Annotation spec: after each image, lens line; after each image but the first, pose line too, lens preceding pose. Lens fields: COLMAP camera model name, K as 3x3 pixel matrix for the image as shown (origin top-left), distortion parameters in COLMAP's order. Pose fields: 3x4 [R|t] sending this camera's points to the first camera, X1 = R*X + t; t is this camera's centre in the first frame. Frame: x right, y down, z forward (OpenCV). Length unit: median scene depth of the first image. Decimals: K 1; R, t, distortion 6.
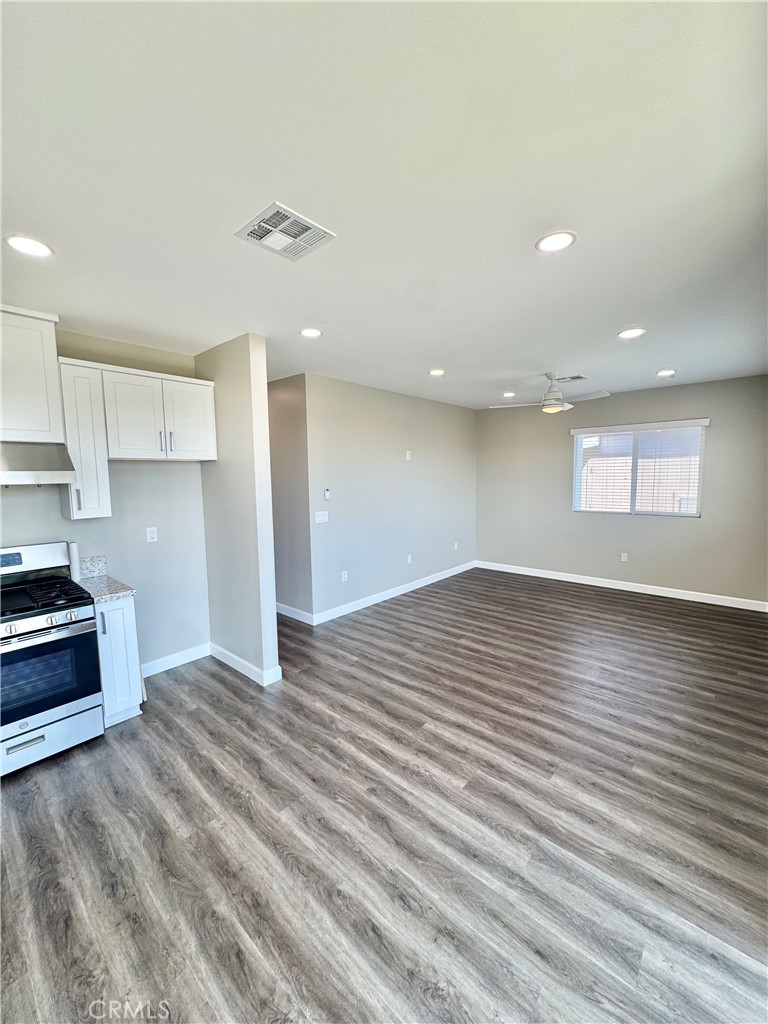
lens RADIAL K [[408.1, 0, 385.0], [0, 408.1, 513.3], [0, 0, 1]] dist [-0.001665, 0.000713]
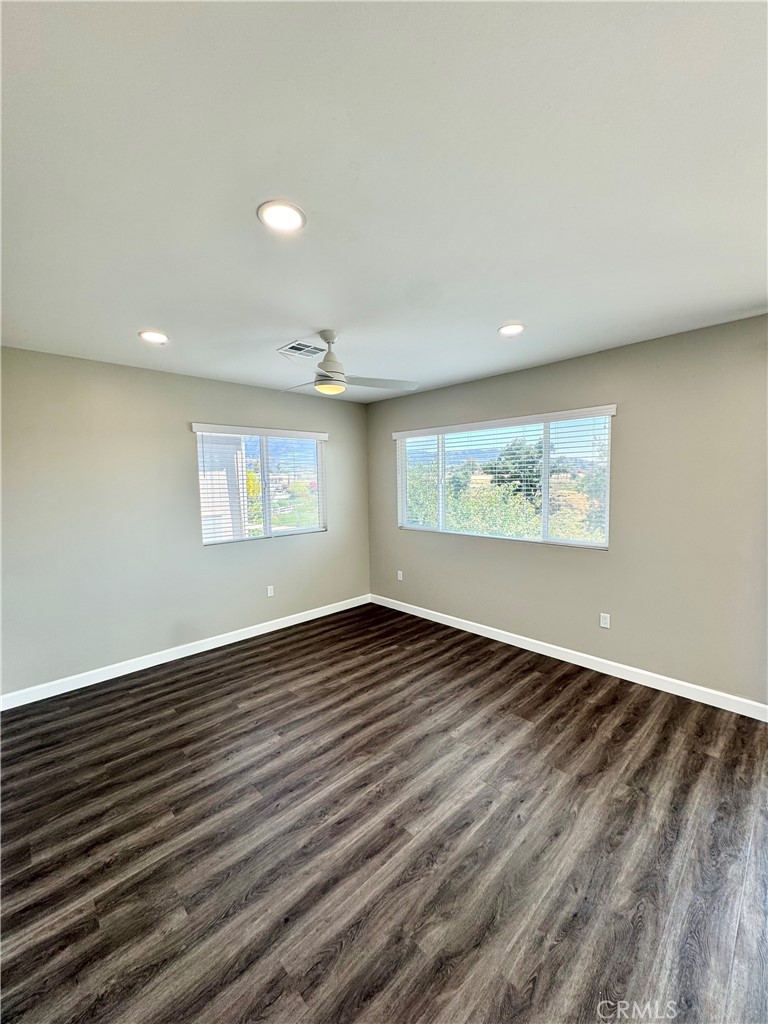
lens RADIAL K [[408.1, 0, 387.5], [0, 408.1, 511.8], [0, 0, 1]] dist [-0.001665, 0.000713]
pose [[0.079771, -0.065243, 0.994676, -0.256206], [0.115969, 0.991687, 0.055746, -0.088718], [-0.990044, 0.110904, 0.086674, 0.904384]]
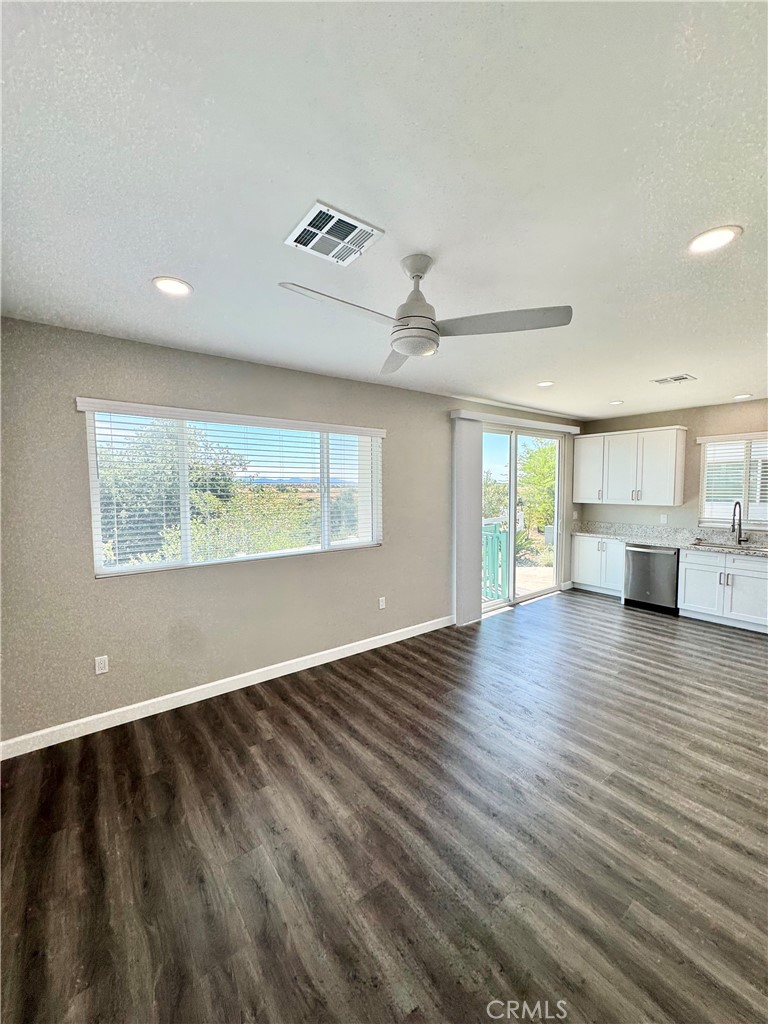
lens RADIAL K [[408.1, 0, 381.3], [0, 408.1, 512.9], [0, 0, 1]] dist [-0.001665, 0.000713]
pose [[-0.979444, 0.007171, 0.201588, 0.373022], [0.040652, 0.985880, 0.162444, -0.159475], [-0.197576, 0.167300, -0.965906, 1.504180]]
